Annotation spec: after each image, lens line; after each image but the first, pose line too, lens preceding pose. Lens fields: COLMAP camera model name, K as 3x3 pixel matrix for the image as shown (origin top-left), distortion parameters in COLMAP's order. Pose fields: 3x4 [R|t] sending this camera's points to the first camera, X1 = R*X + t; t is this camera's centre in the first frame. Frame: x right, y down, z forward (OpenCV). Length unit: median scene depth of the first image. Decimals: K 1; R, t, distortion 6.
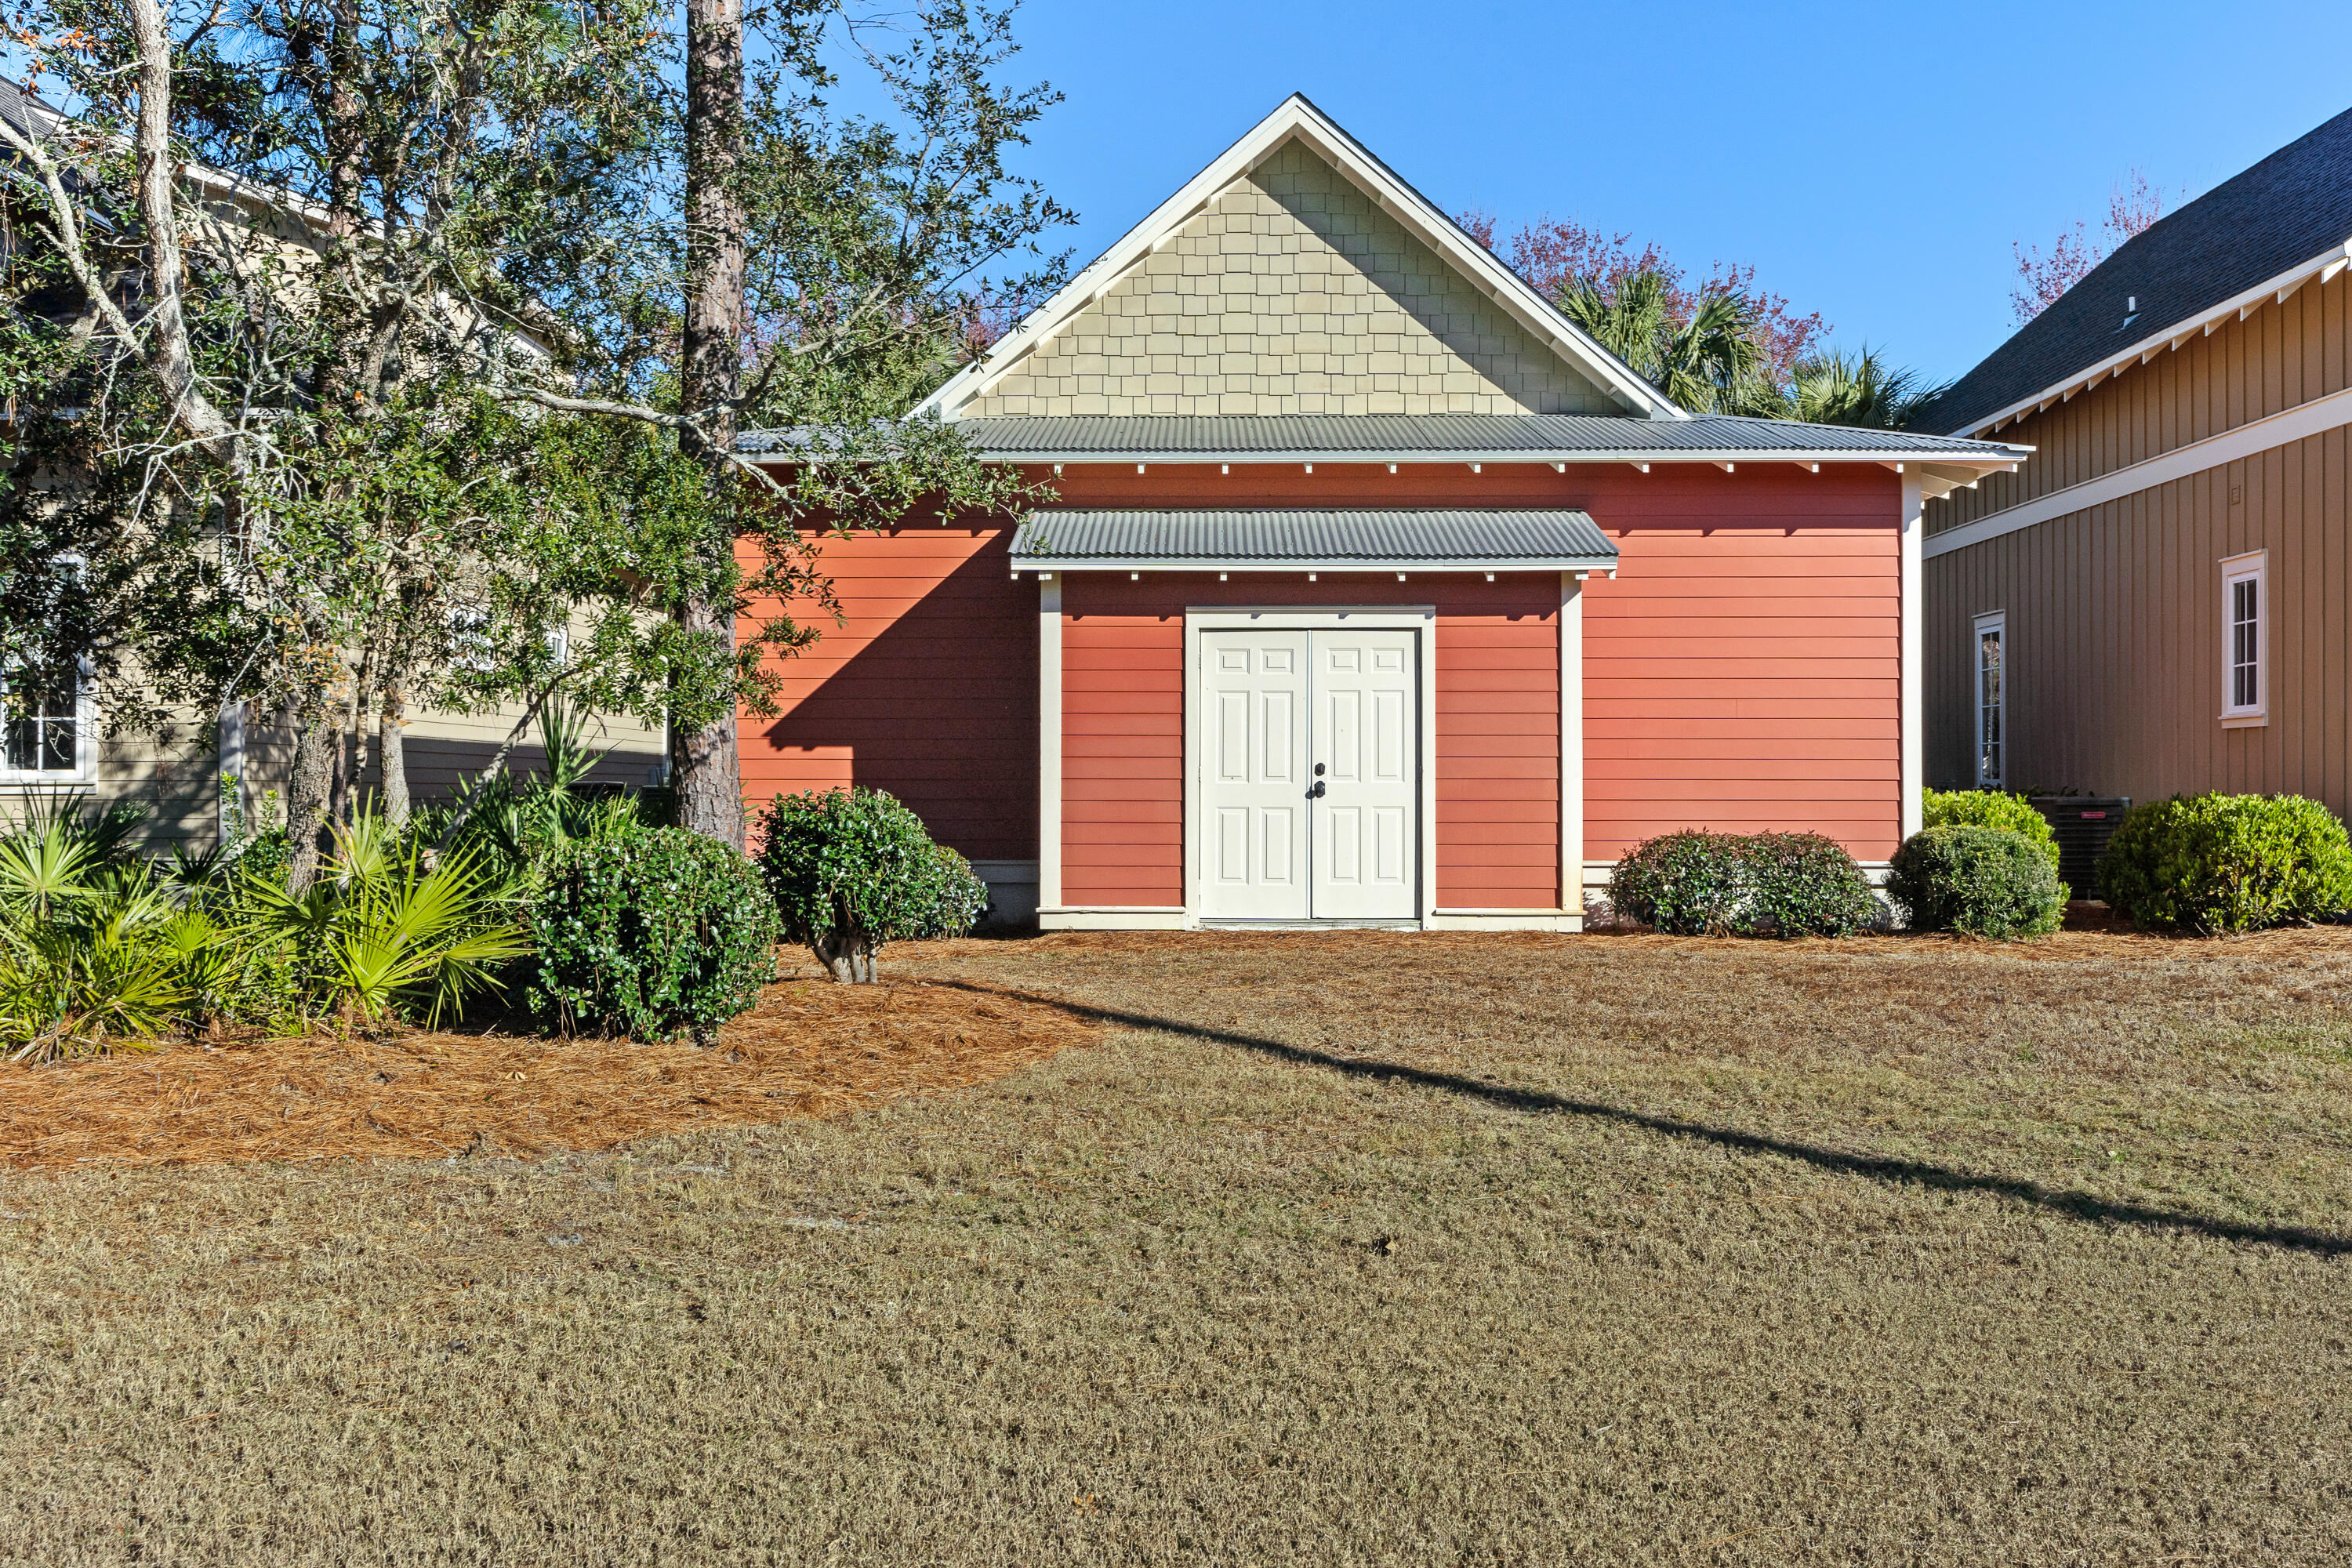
lens RADIAL K [[2259.1, 0, 1176.0], [0, 2259.1, 783.6], [0, 0, 1]] dist [0.004583, 0.000000]
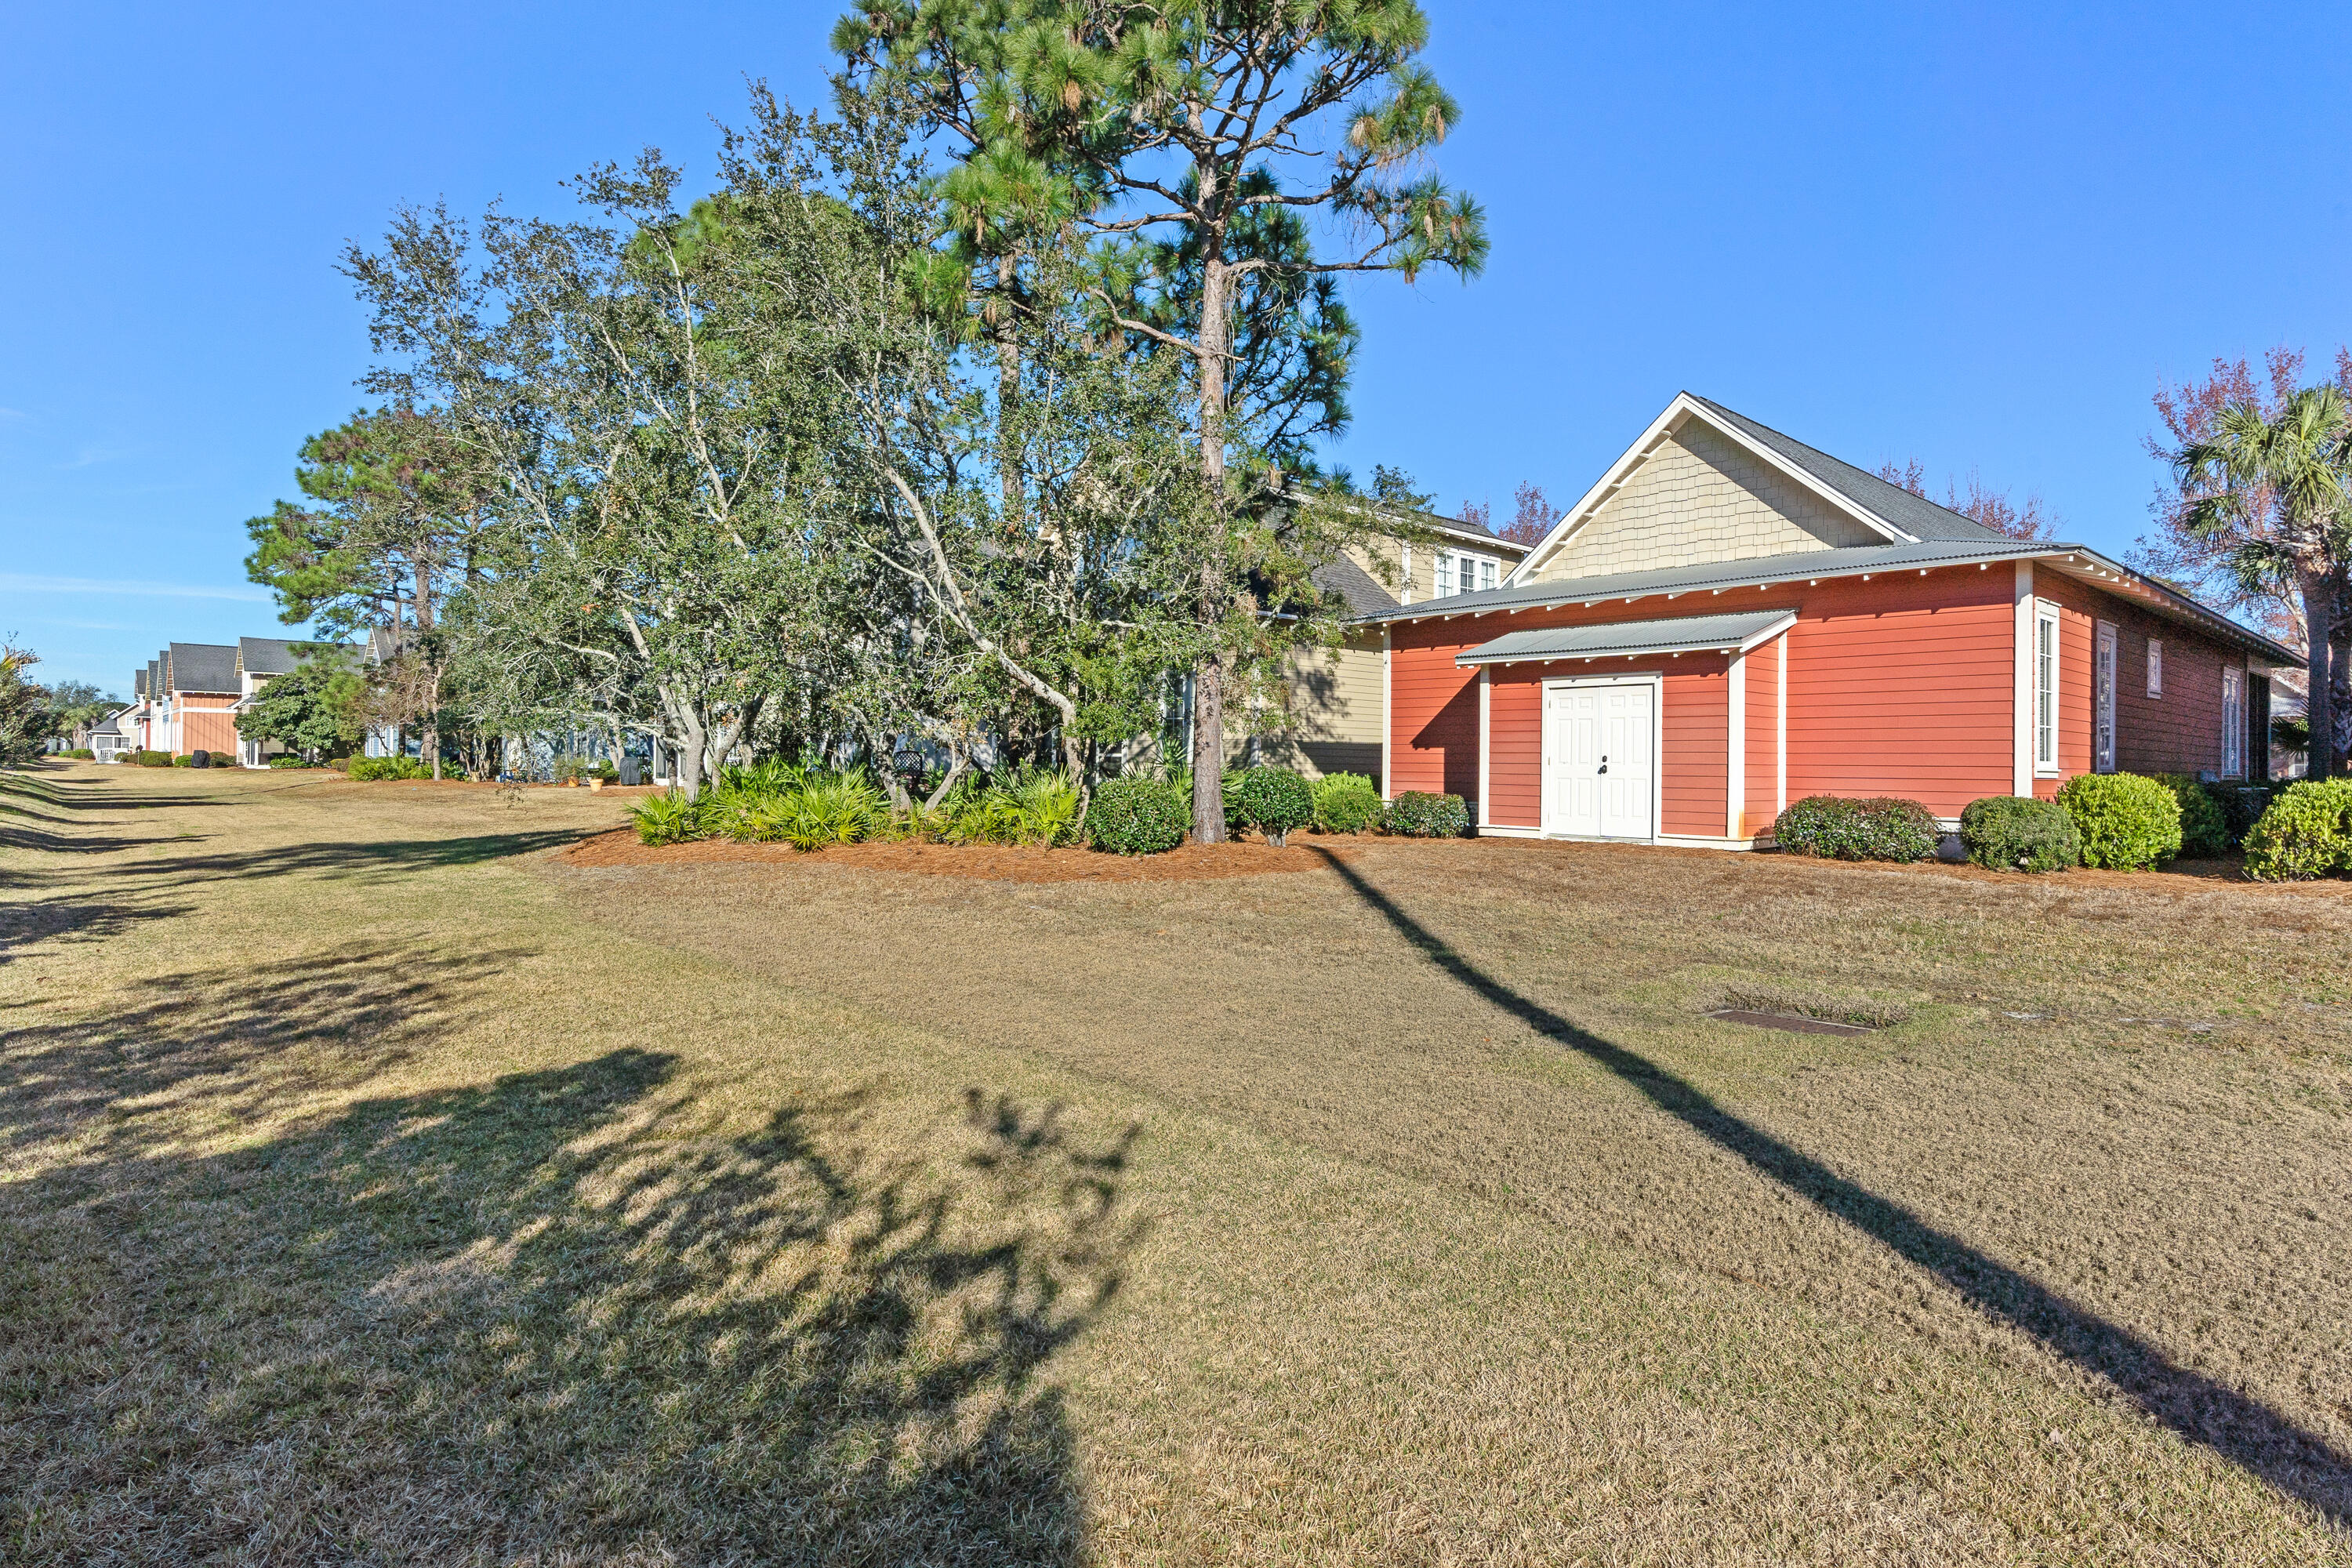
lens RADIAL K [[1266.2, 0, 1176.7], [0, 1266.2, 775.7], [0, 0, 1]] dist [-0.006238, 0.005762]
pose [[0.668879, 0.013111, -0.743255, 0.614152], [-0.005582, 0.999905, 0.012615, -0.003538], [0.743350, -0.004290, 0.668889, 0.004984]]
